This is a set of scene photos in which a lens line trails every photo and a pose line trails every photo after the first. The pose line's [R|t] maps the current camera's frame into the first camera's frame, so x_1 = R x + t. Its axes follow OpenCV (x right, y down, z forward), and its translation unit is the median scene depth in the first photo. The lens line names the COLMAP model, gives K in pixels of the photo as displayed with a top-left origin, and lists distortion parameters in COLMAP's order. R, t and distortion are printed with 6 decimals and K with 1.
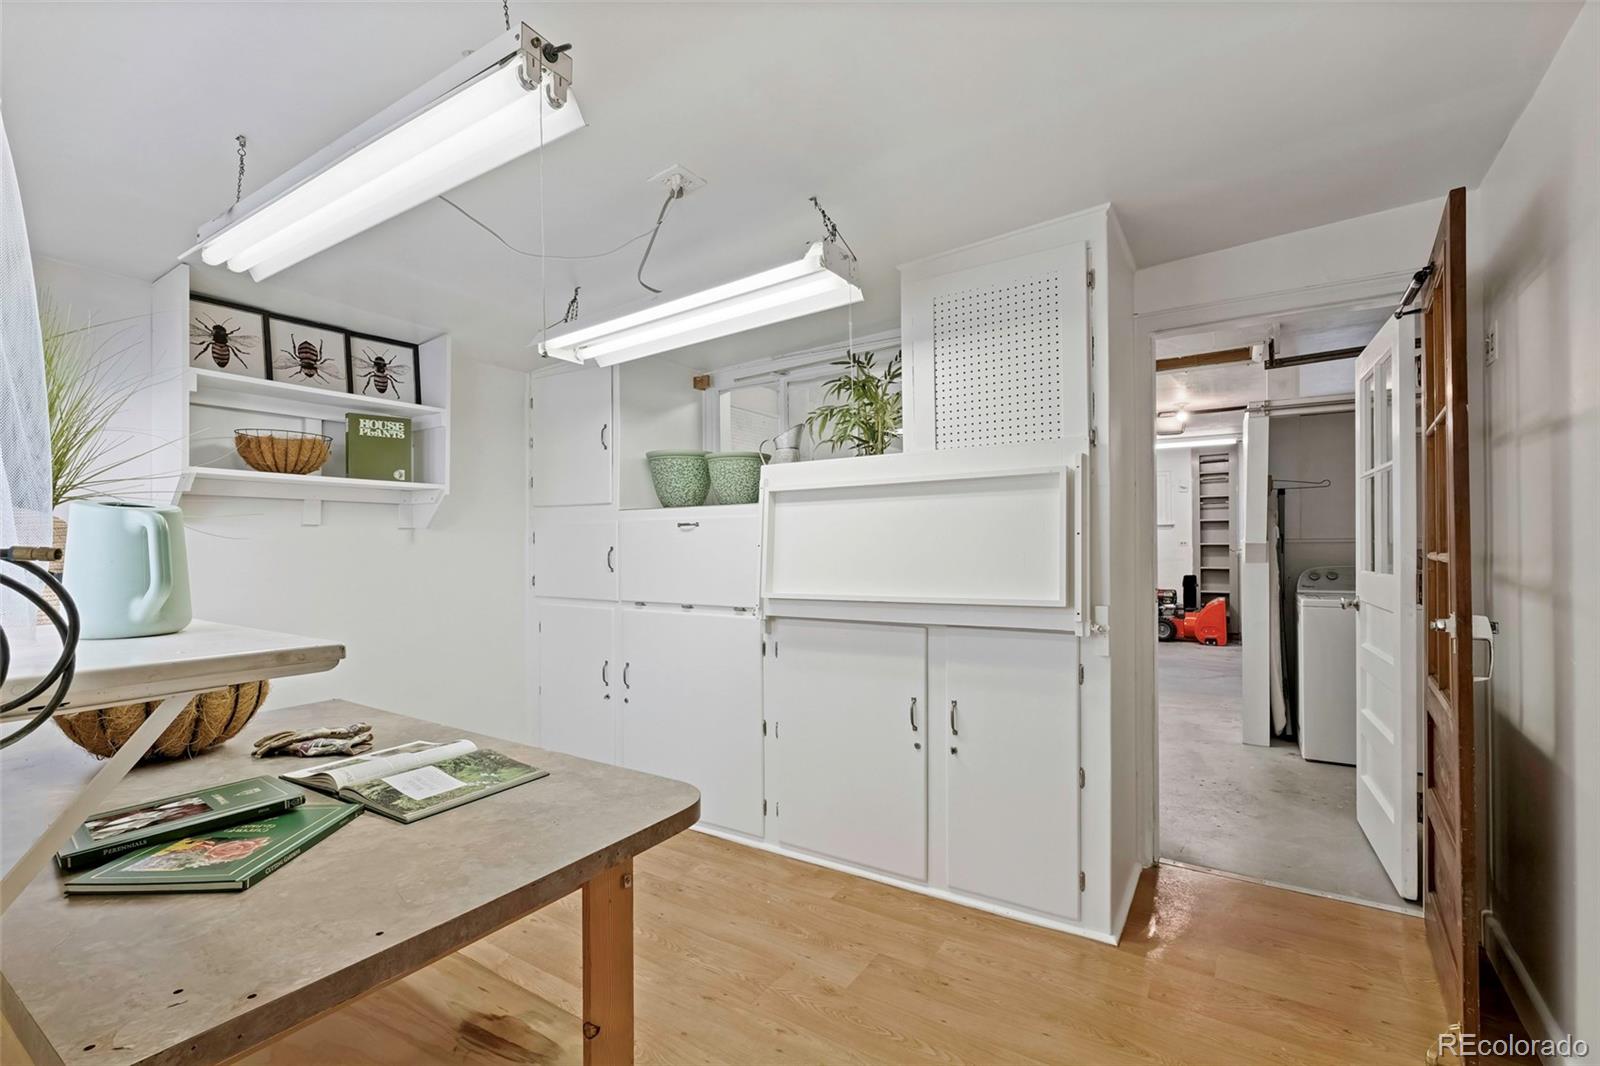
lens RADIAL K [[729.0, 0, 802.7], [0, 729.0, 537.9], [0, 0, 1]] dist [-0.000265, -0.000209]
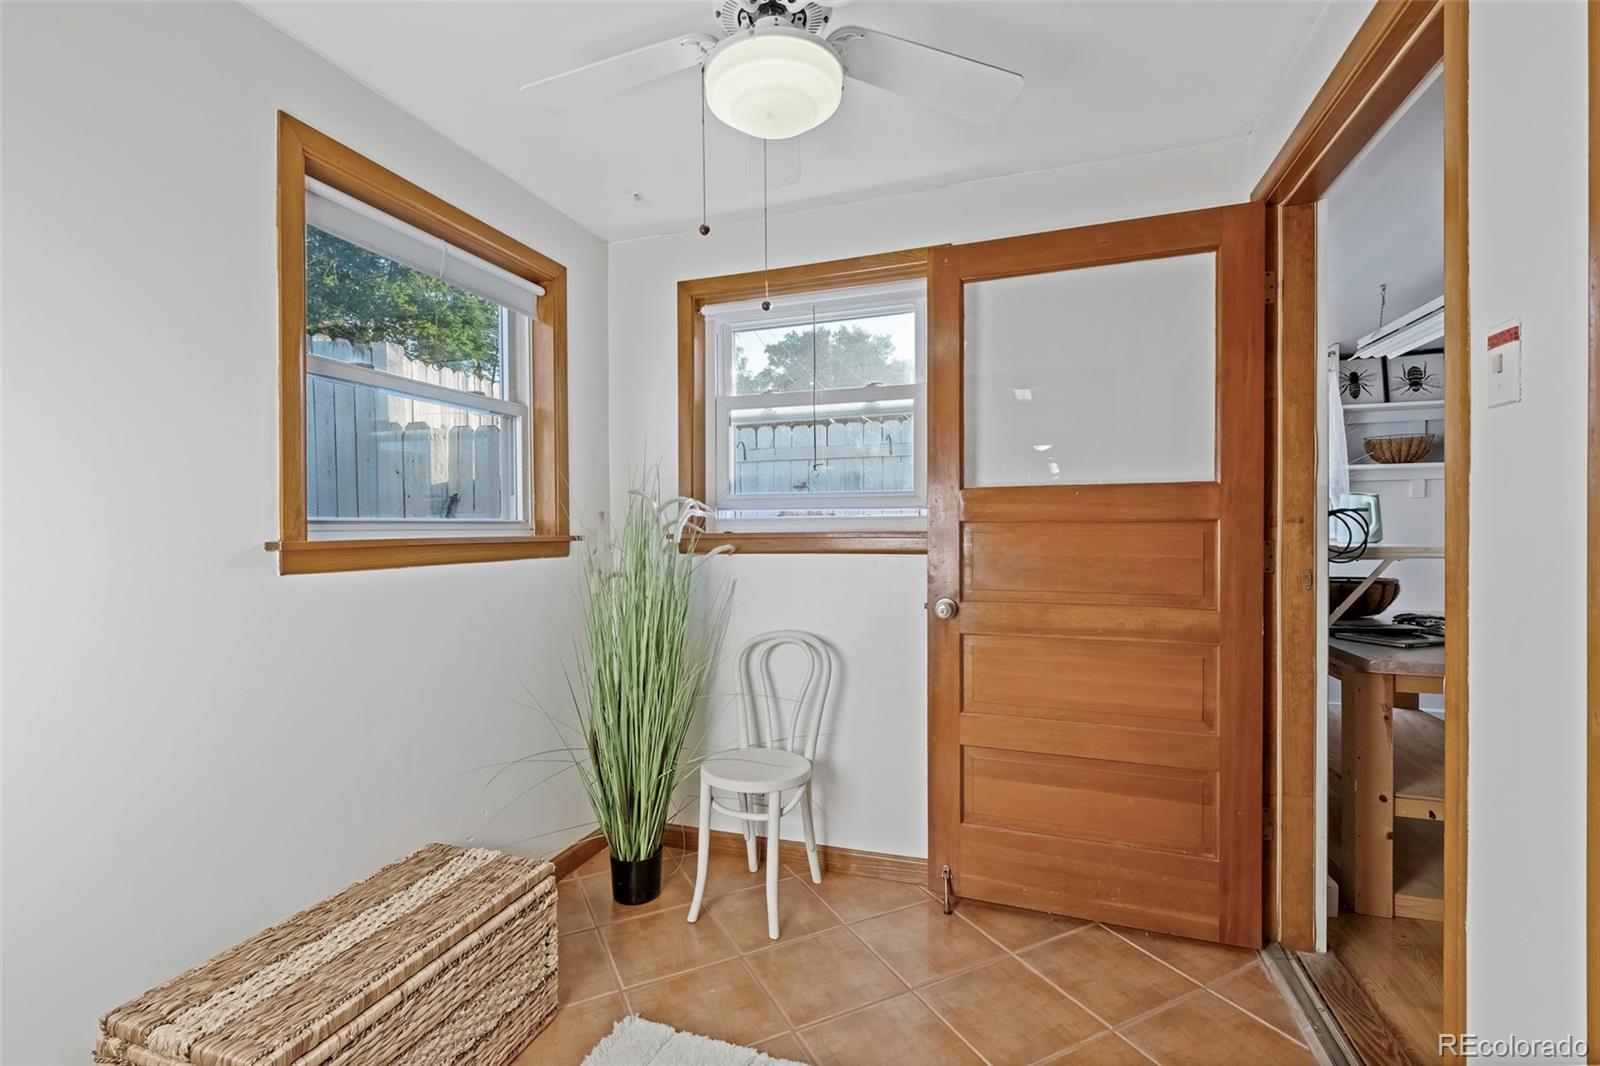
lens RADIAL K [[697.8, 0, 800.0], [0, 697.8, 533.0], [0, 0, 1]] dist [-0.003201, -0.000387]
pose [[0.248045, 0.011155, -0.968684, 0.316933], [0.011515, 0.999829, 0.014462, 0.015900], [0.968680, -0.014742, 0.247874, -0.469451]]
